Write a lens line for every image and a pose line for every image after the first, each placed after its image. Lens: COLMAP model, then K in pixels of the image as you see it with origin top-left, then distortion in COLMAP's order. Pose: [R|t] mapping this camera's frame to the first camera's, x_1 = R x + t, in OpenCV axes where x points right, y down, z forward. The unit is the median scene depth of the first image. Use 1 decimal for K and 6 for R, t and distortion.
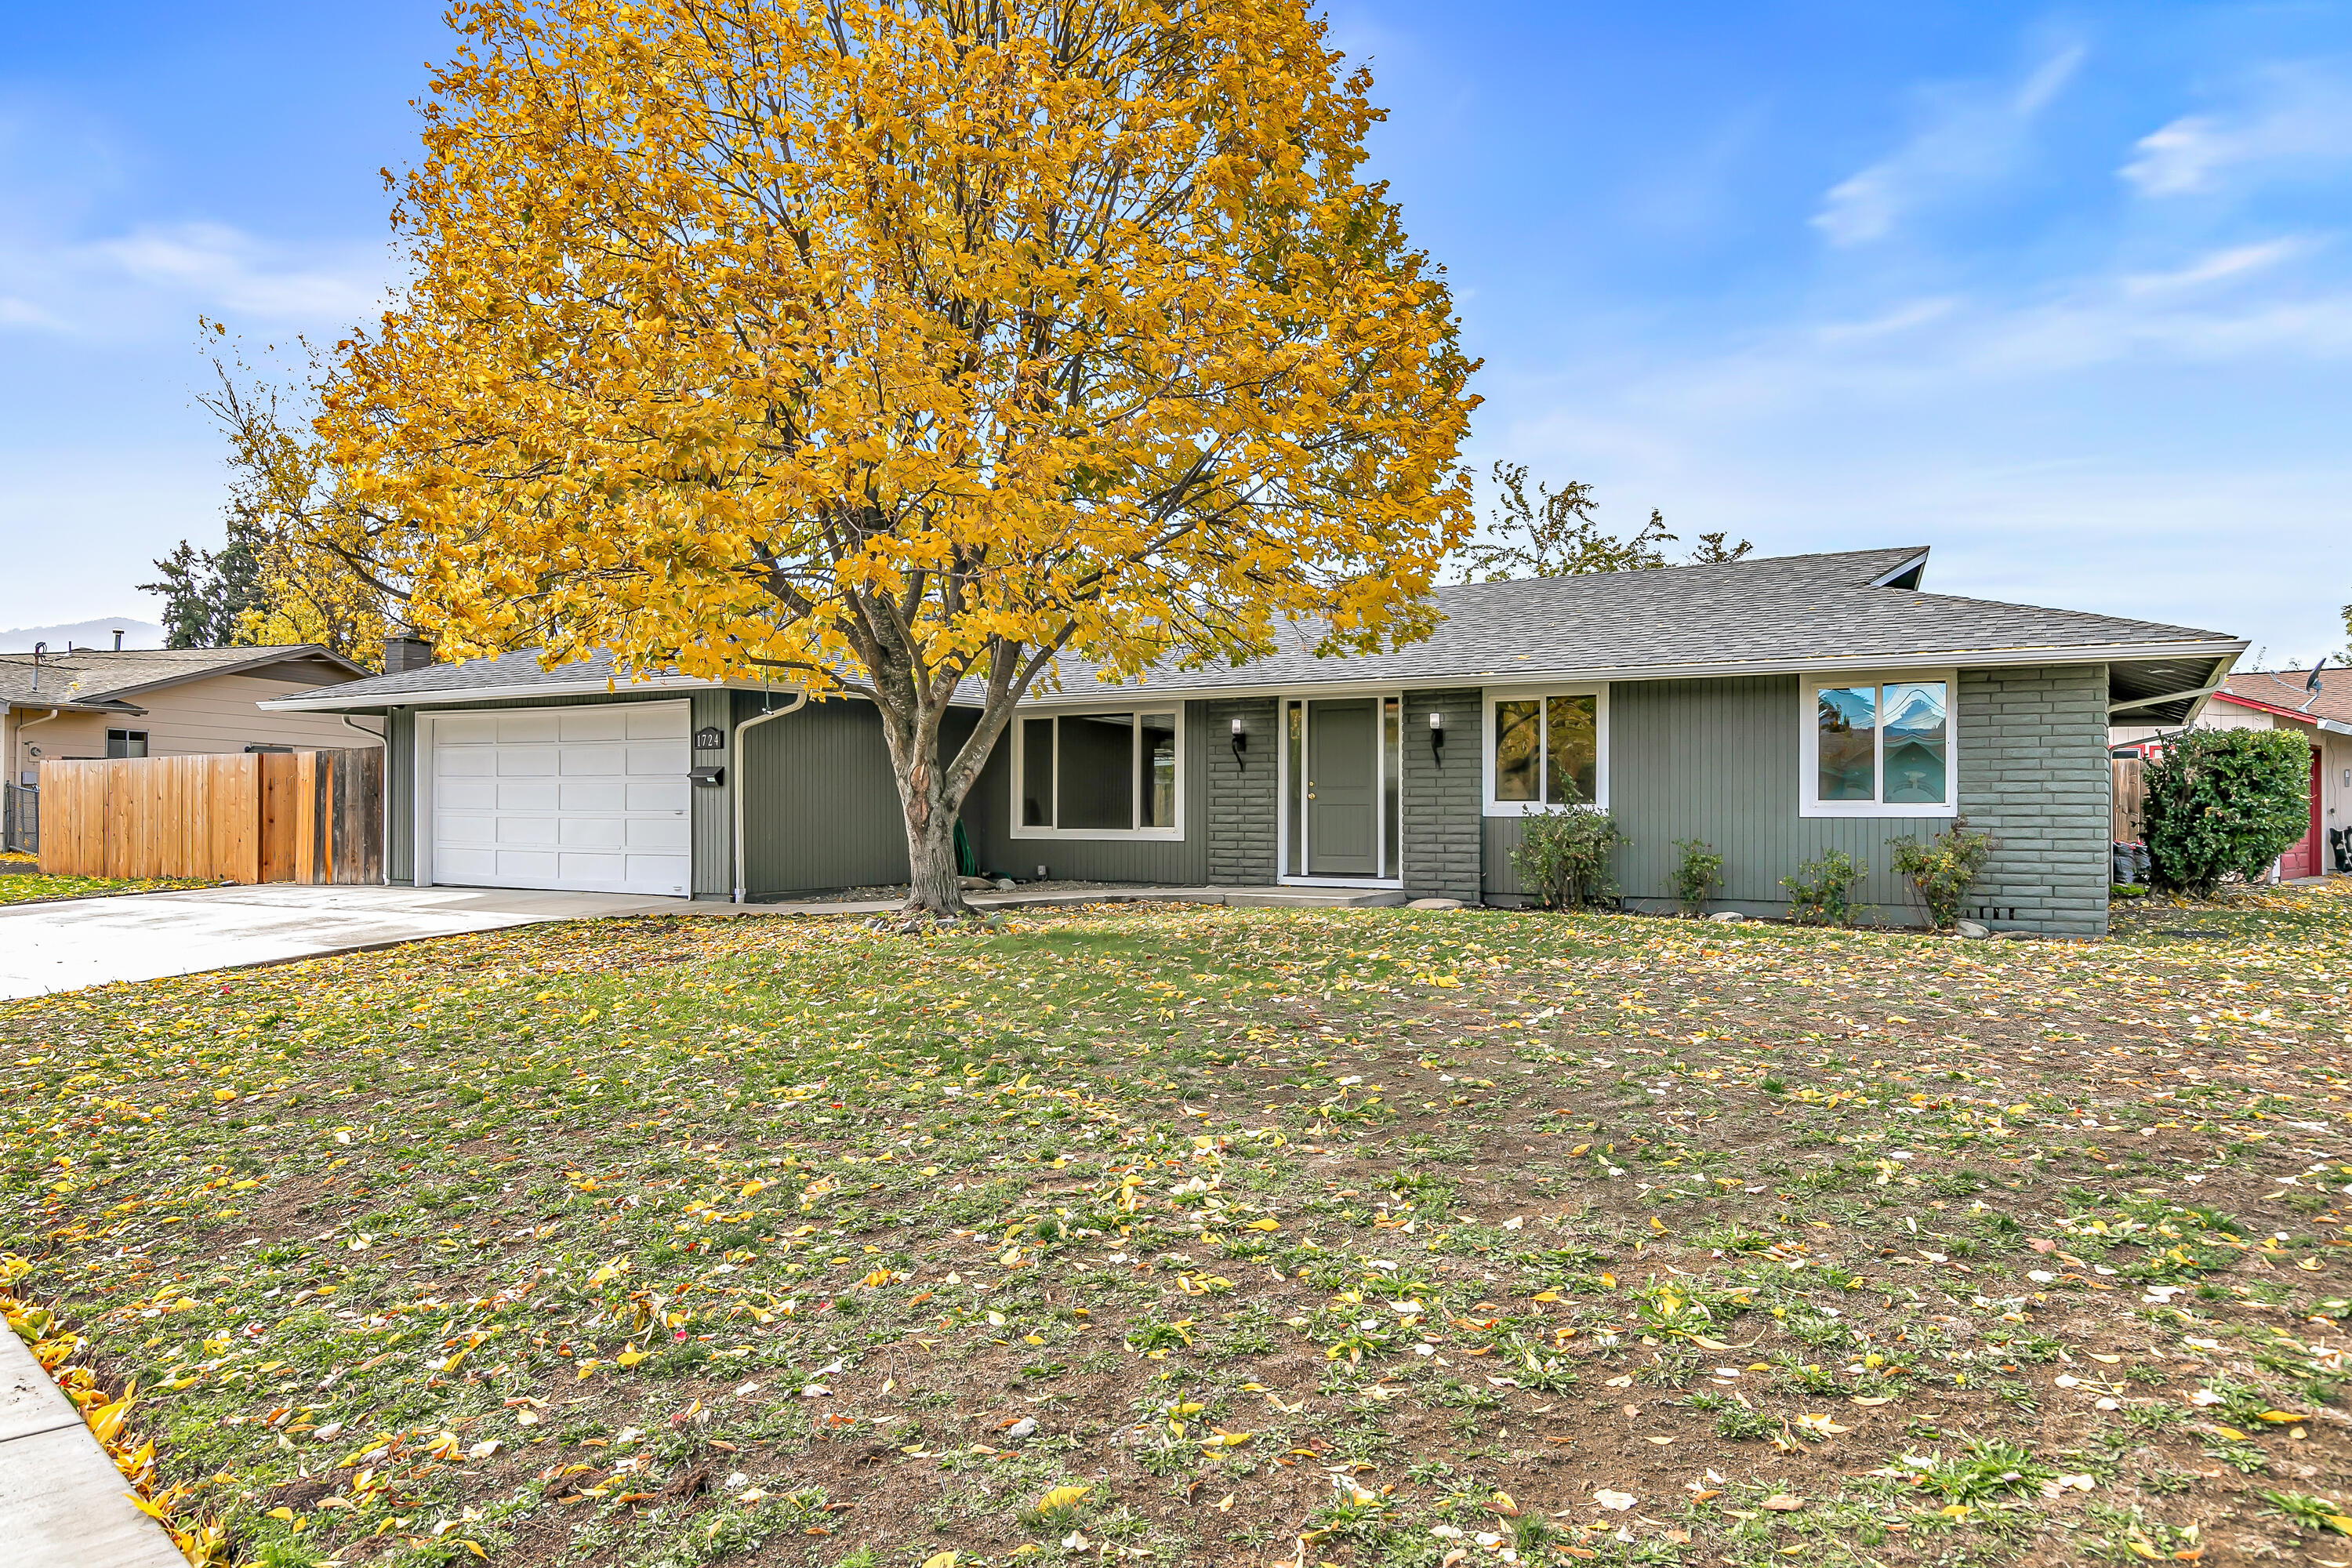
lens RADIAL K [[1571.3, 0, 1176.2], [0, 1571.3, 788.8], [0, 0, 1]] dist [0.002215, -0.000008]
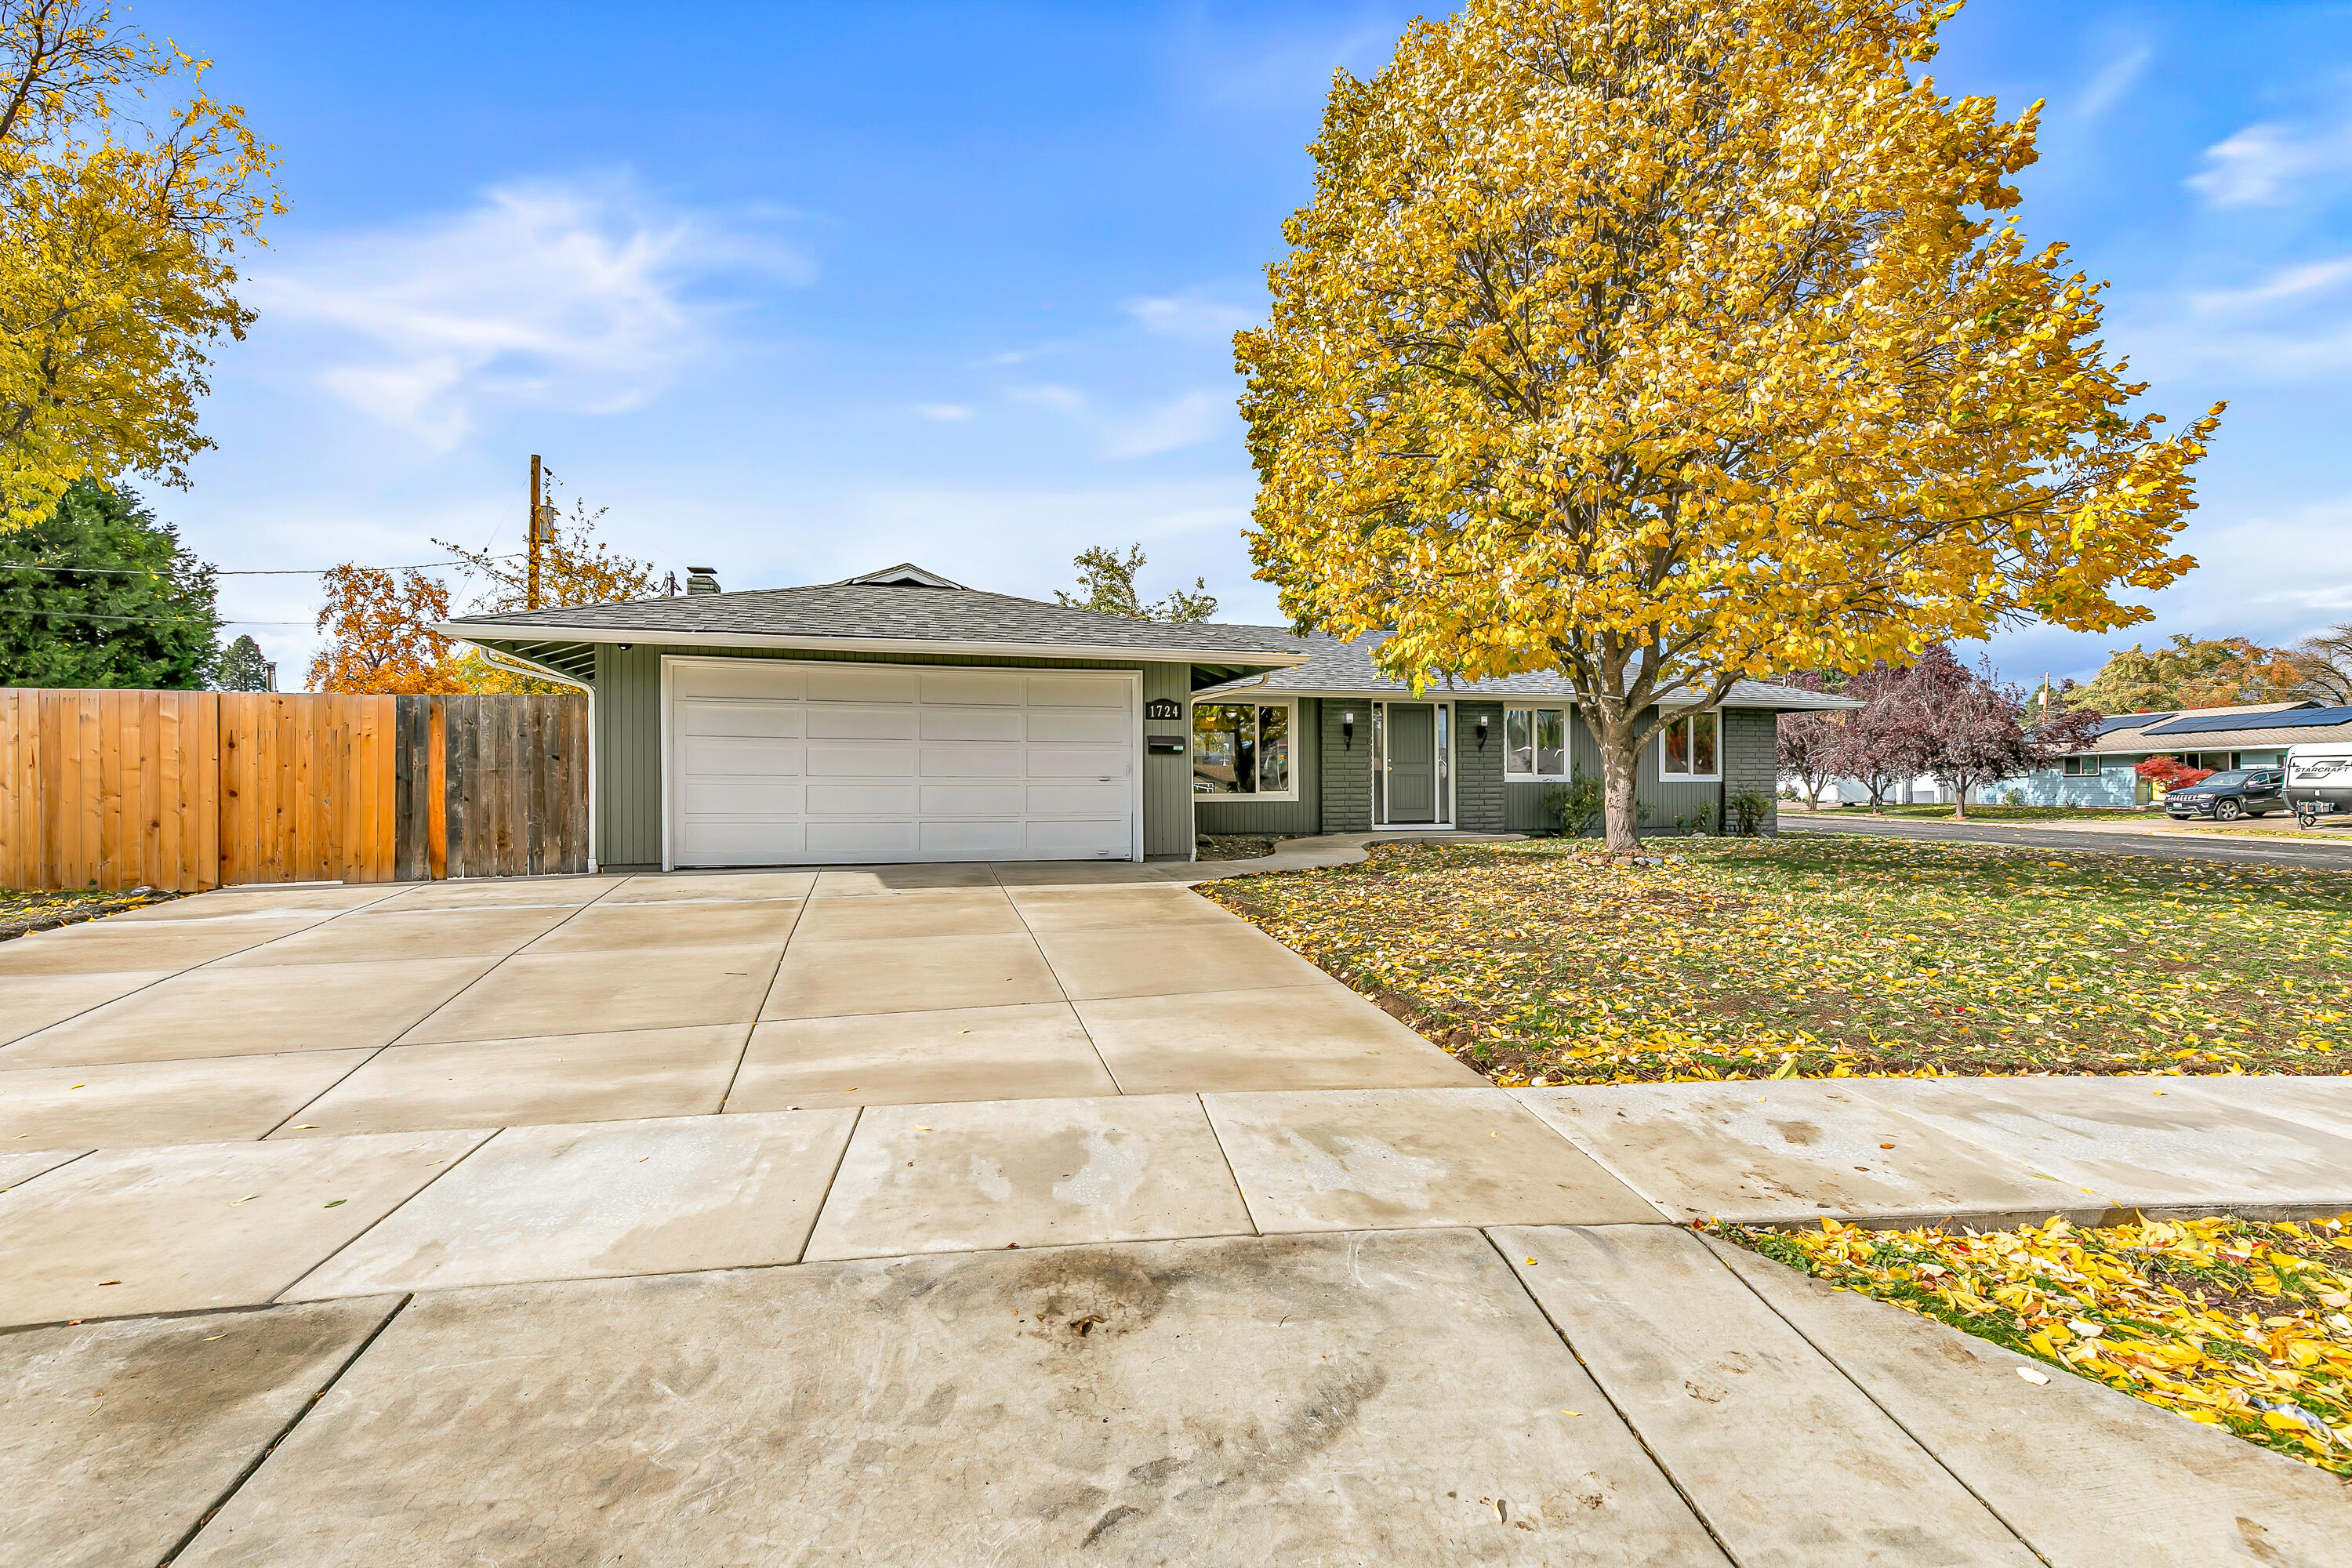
lens RADIAL K [[1082.9, 0, 1172.9], [0, 1082.9, 783.8], [0, 0, 1]] dist [-0.001651, -0.000027]
pose [[0.679177, -0.002436, 0.733971, -0.788662], [-0.007904, 0.999912, 0.010632, 0.009531], [-0.733932, -0.013022, 0.679098, 0.471860]]
